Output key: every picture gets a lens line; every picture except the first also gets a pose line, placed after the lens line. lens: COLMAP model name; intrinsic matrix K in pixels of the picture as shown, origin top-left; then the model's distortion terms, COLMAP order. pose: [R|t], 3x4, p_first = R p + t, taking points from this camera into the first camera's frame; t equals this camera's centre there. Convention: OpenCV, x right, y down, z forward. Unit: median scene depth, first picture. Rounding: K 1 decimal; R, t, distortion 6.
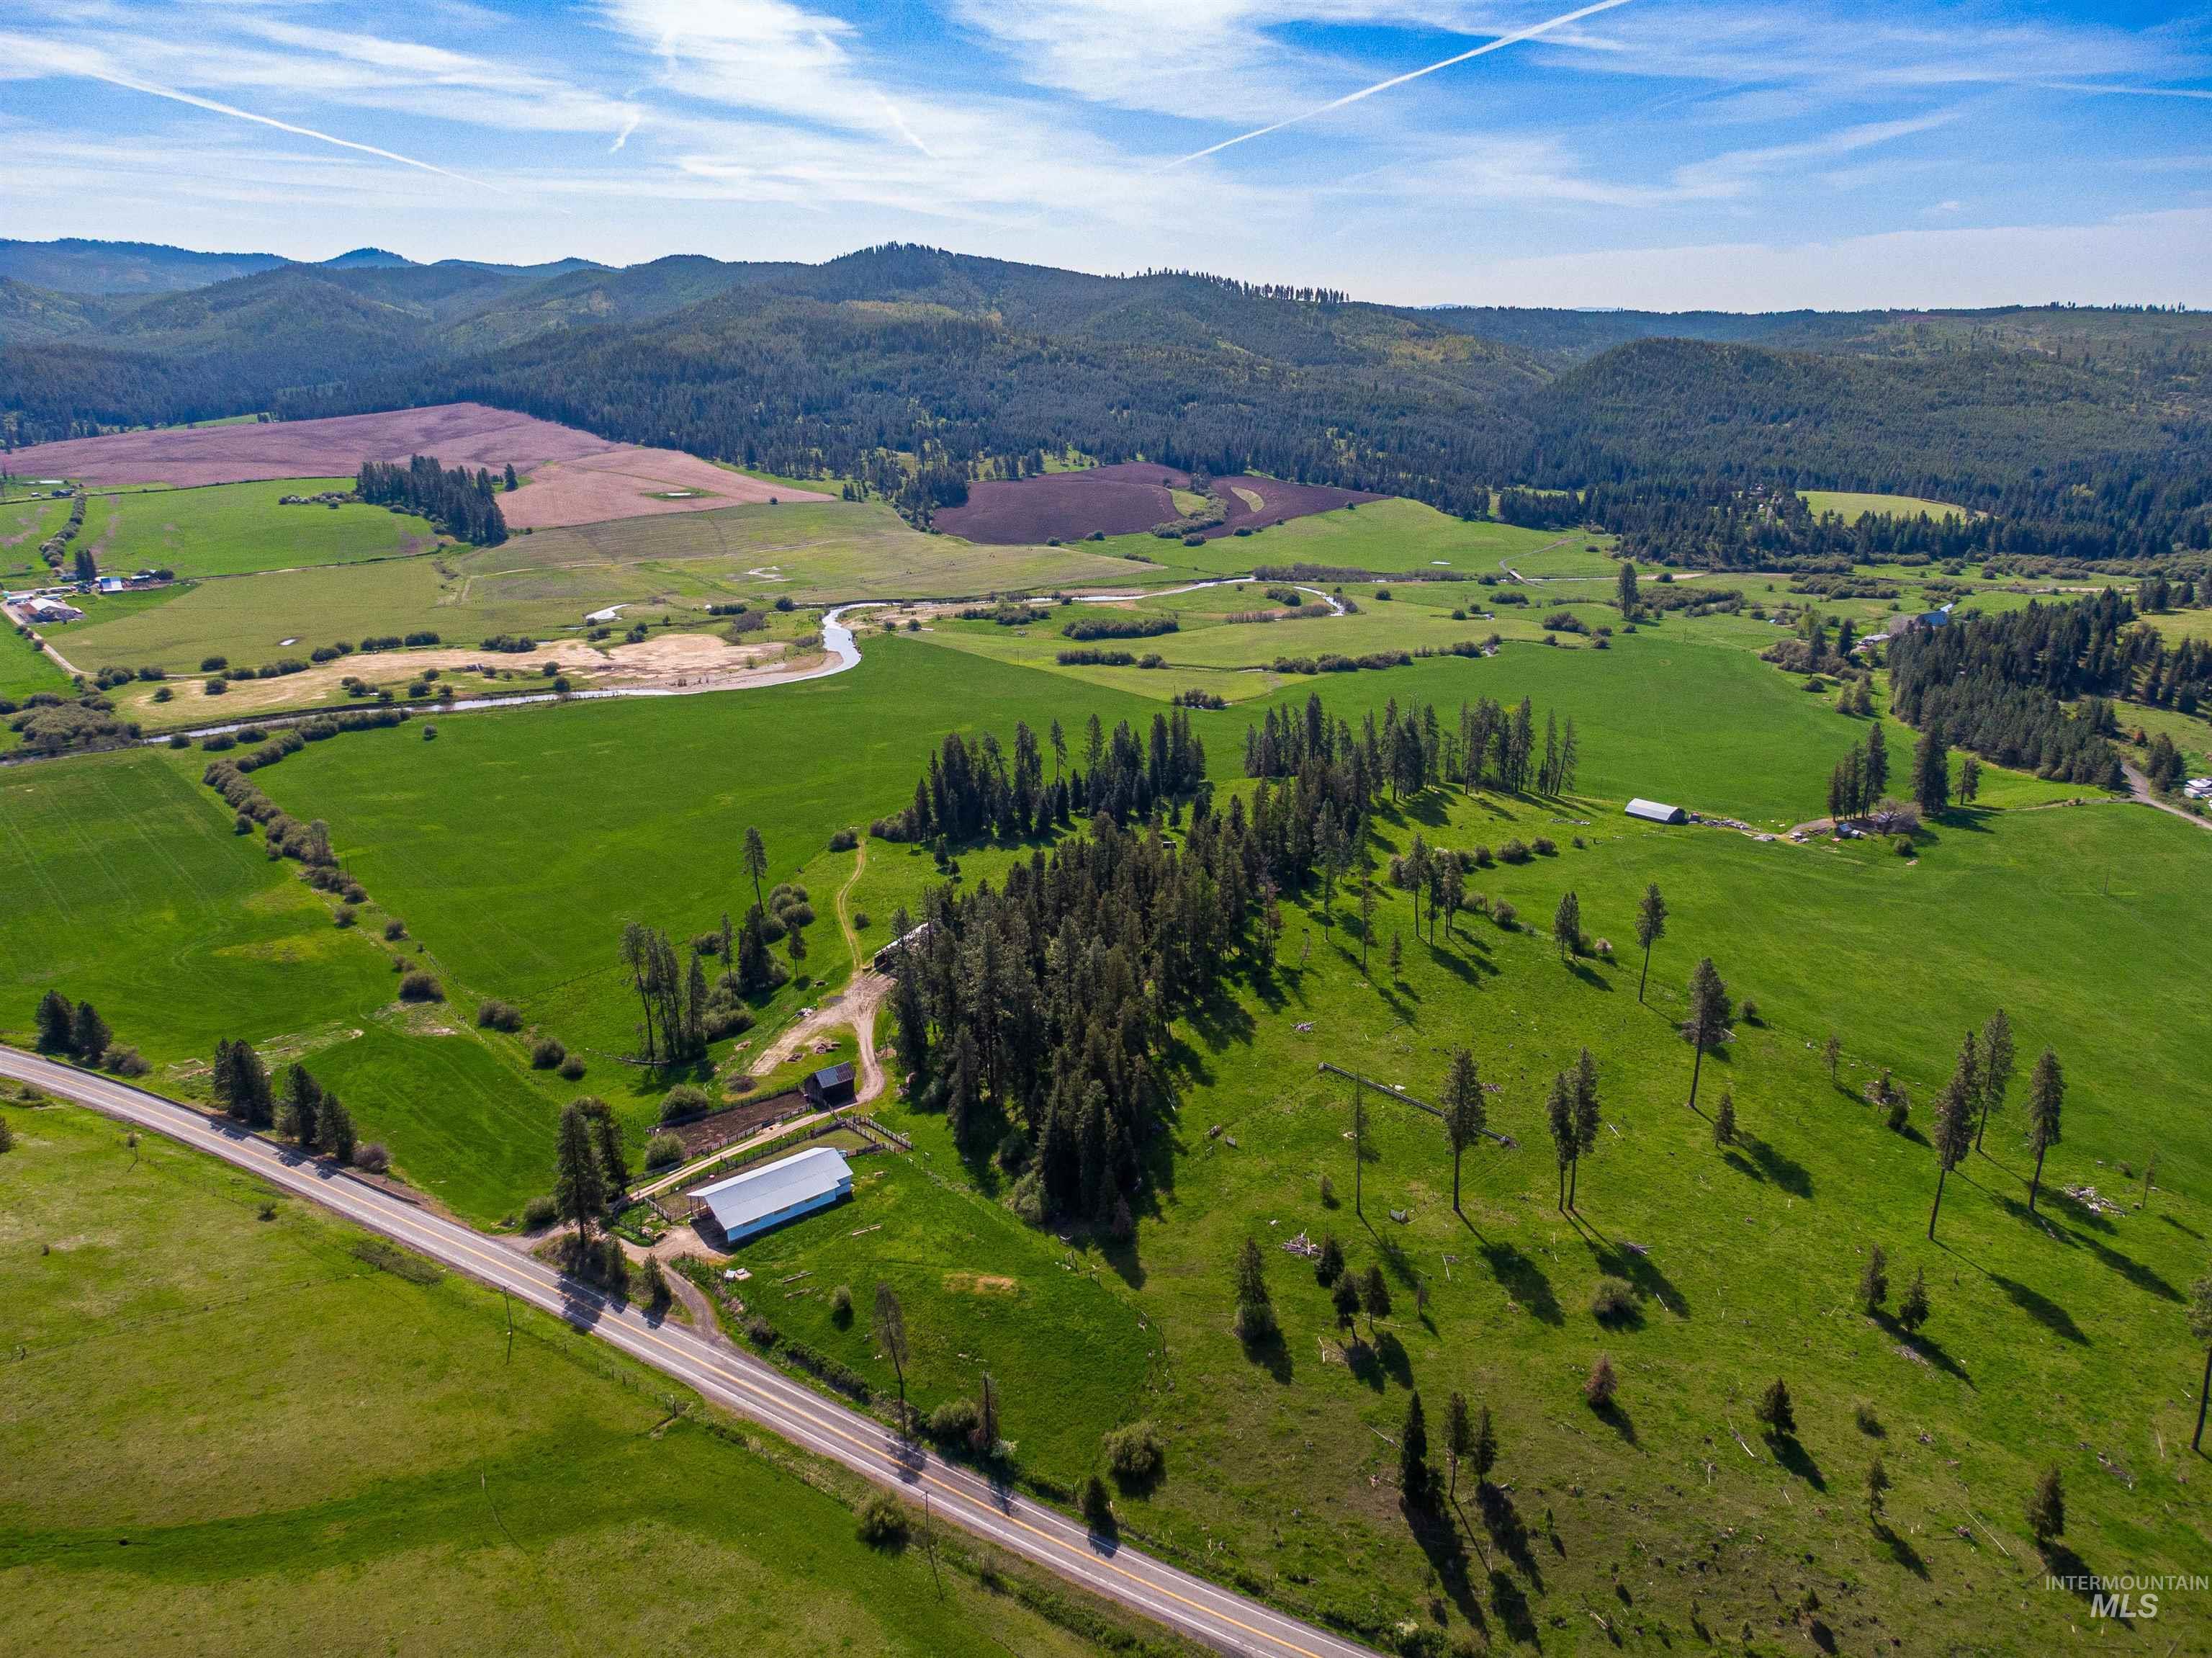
lens RADIAL K [[1594.3, 0, 1100.8], [0, 1594.3, 826.8], [0, 0, 1]] dist [0.079552, -0.109478]
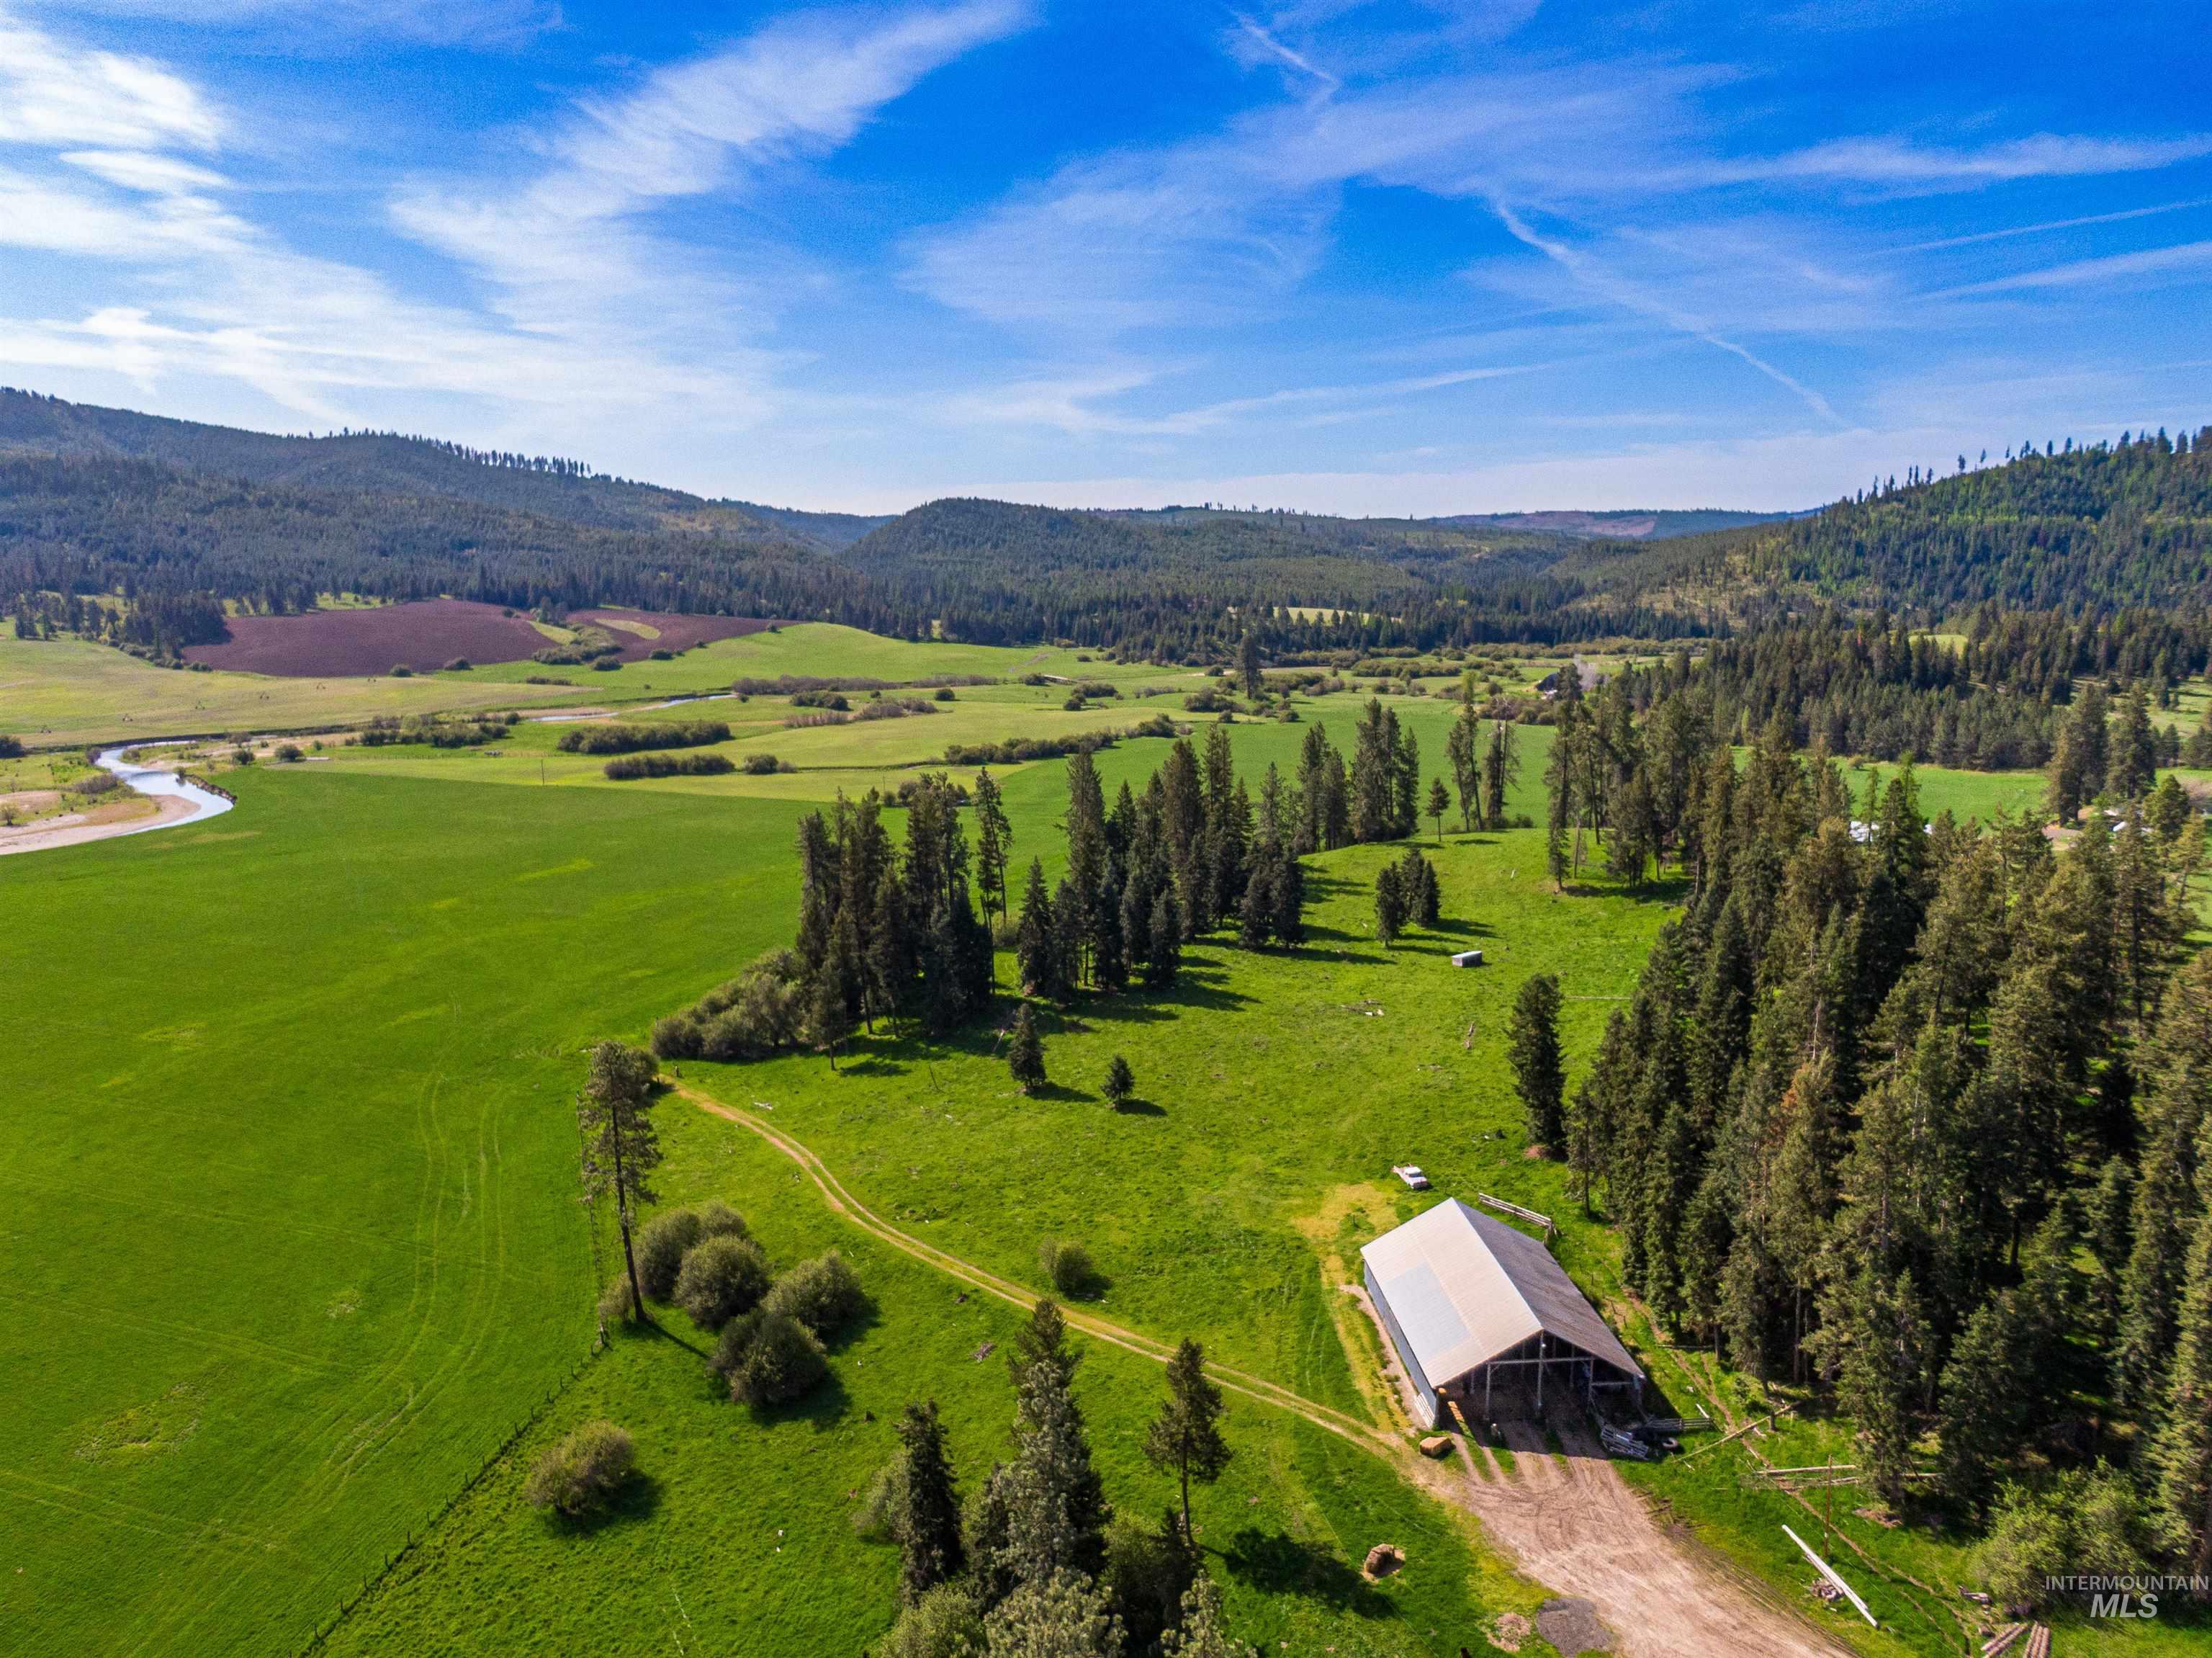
lens RADIAL K [[1582.3, 0, 1103.6], [0, 1582.3, 834.2], [0, 0, 1]] dist [0.038699, -0.054215]
pose [[0.874231, -0.080935, 0.478717, -0.081104], [0.140544, 0.985979, -0.089964, 0.000579], [-0.464724, 0.145930, 0.873348, 0.196997]]
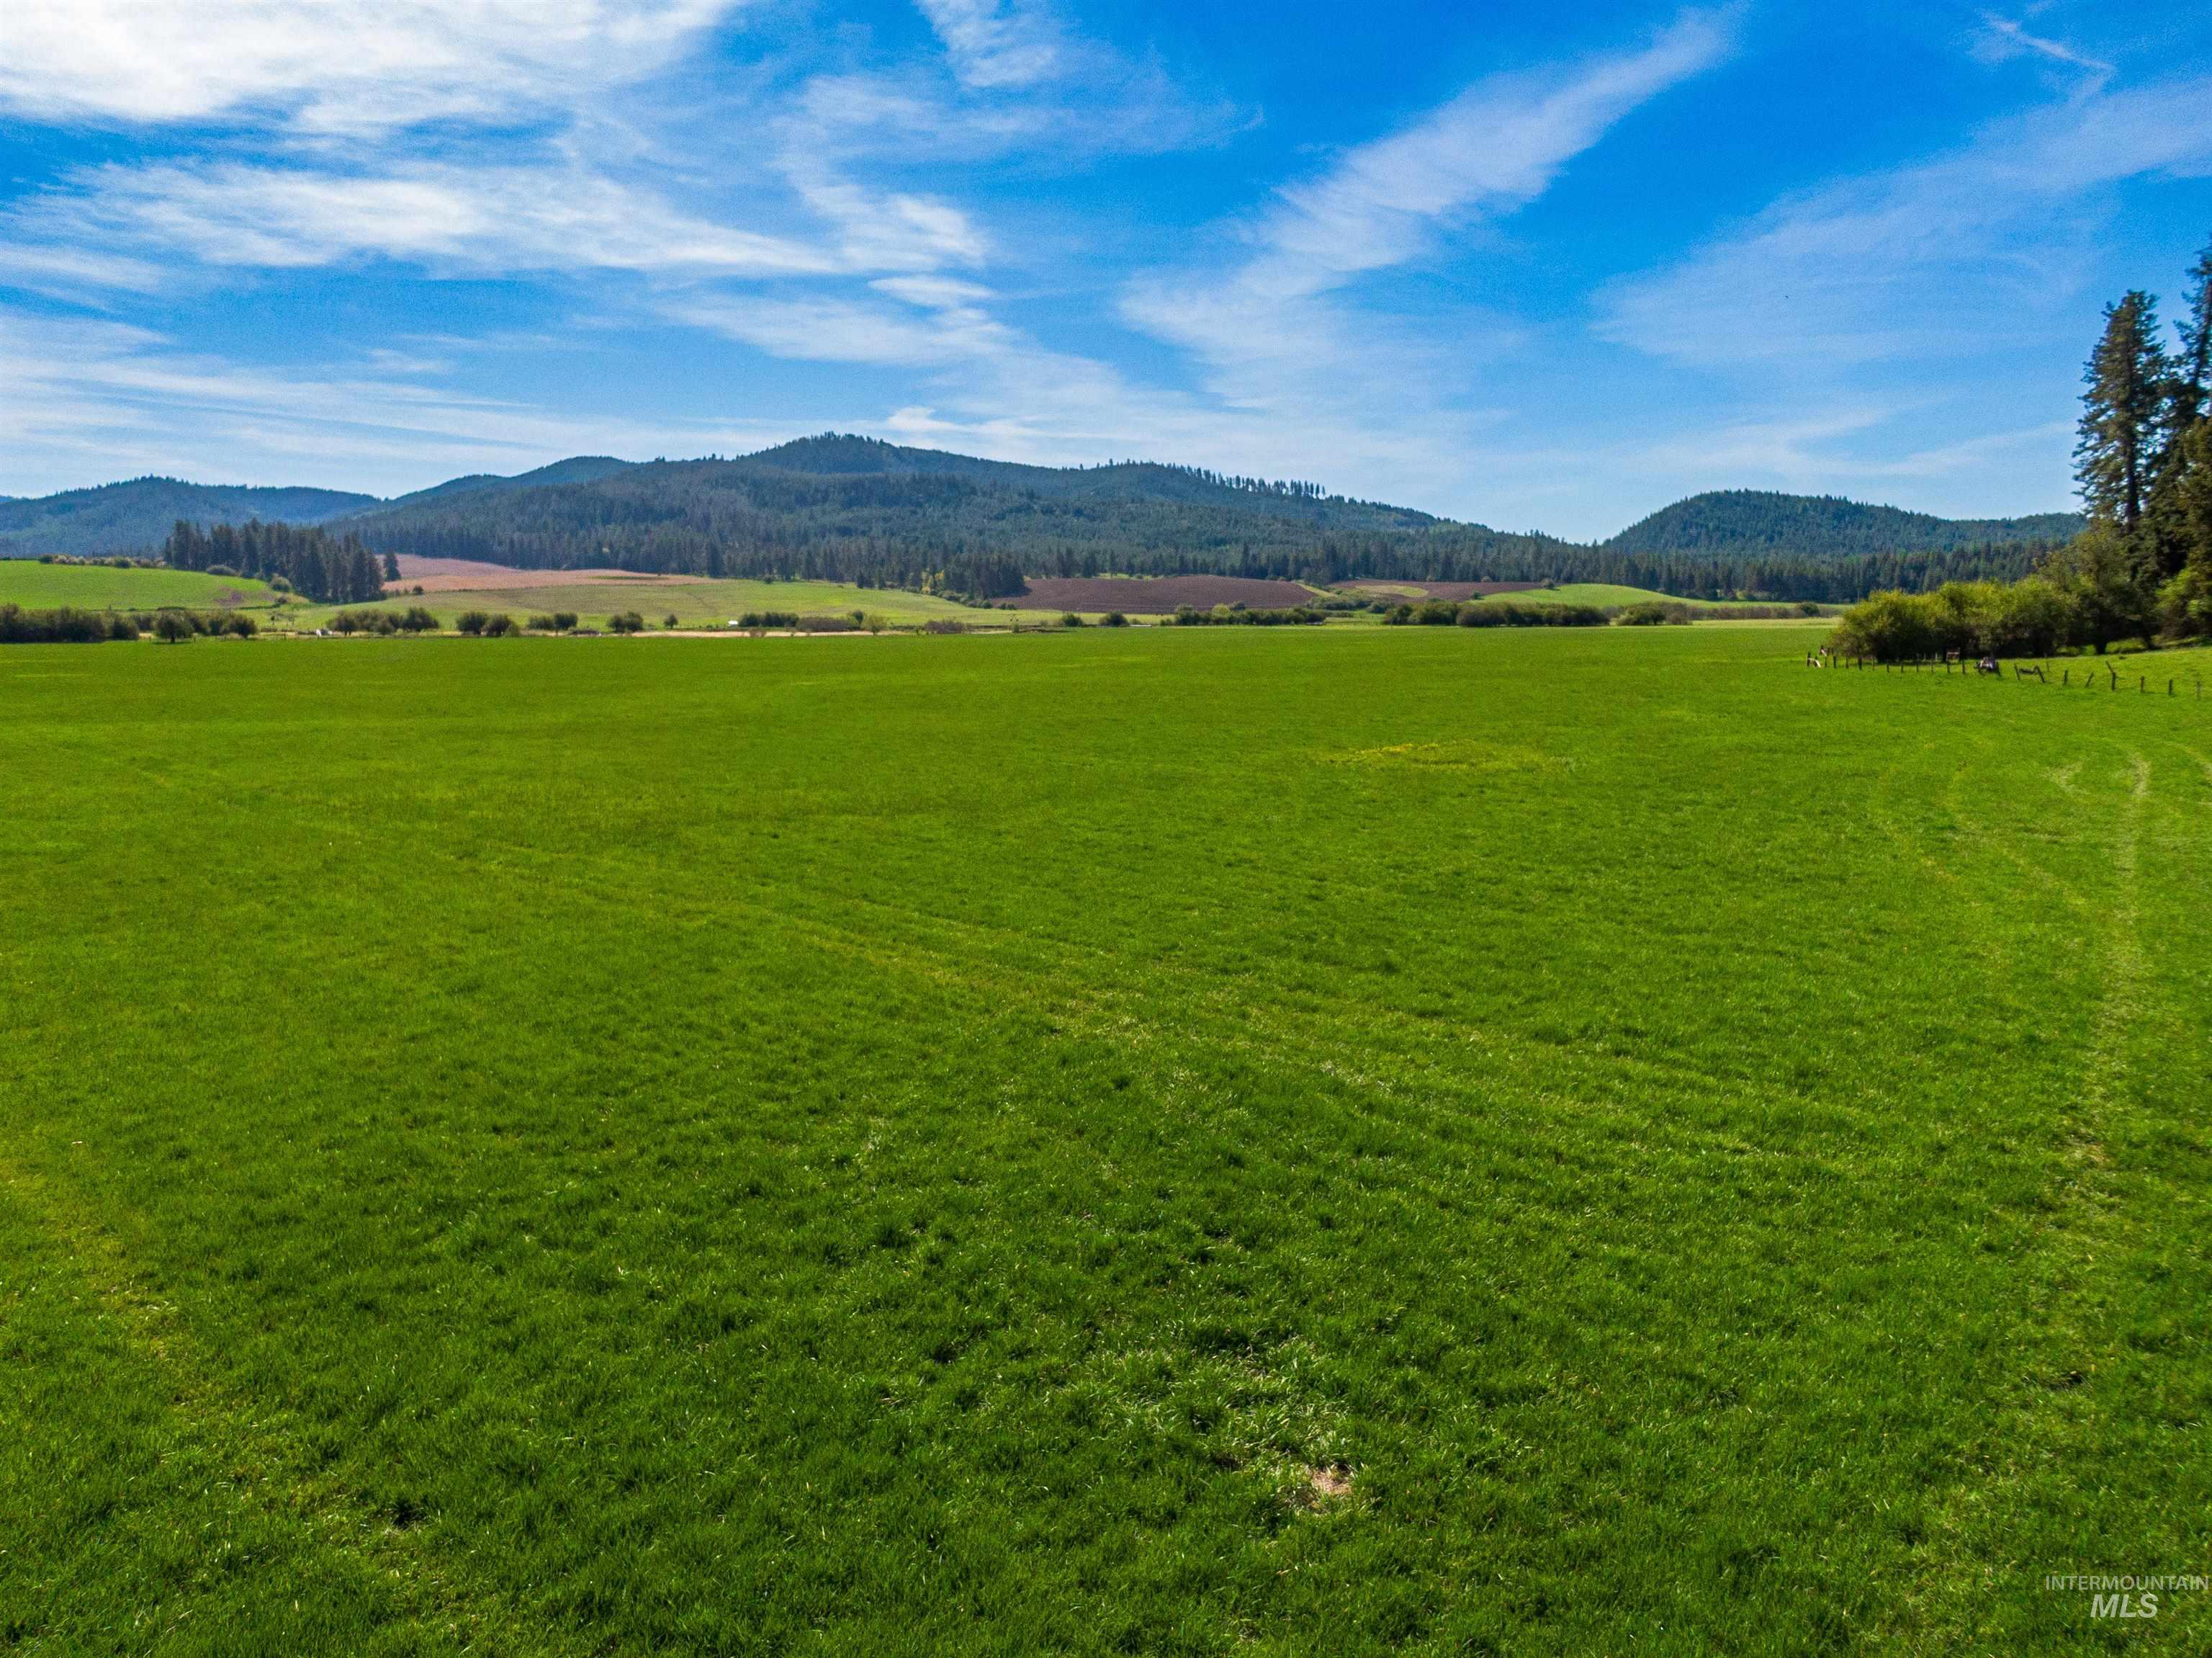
lens RADIAL K [[1583.8, 0, 1119.6], [0, 1583.8, 824.6], [0, 0, 1]] dist [0.059798, -0.104439]
pose [[0.995962, -0.011667, 0.089016, -0.097538], [0.026241, 0.986050, -0.164369, 0.023146], [-0.085856, 0.166041, 0.982374, 0.264607]]
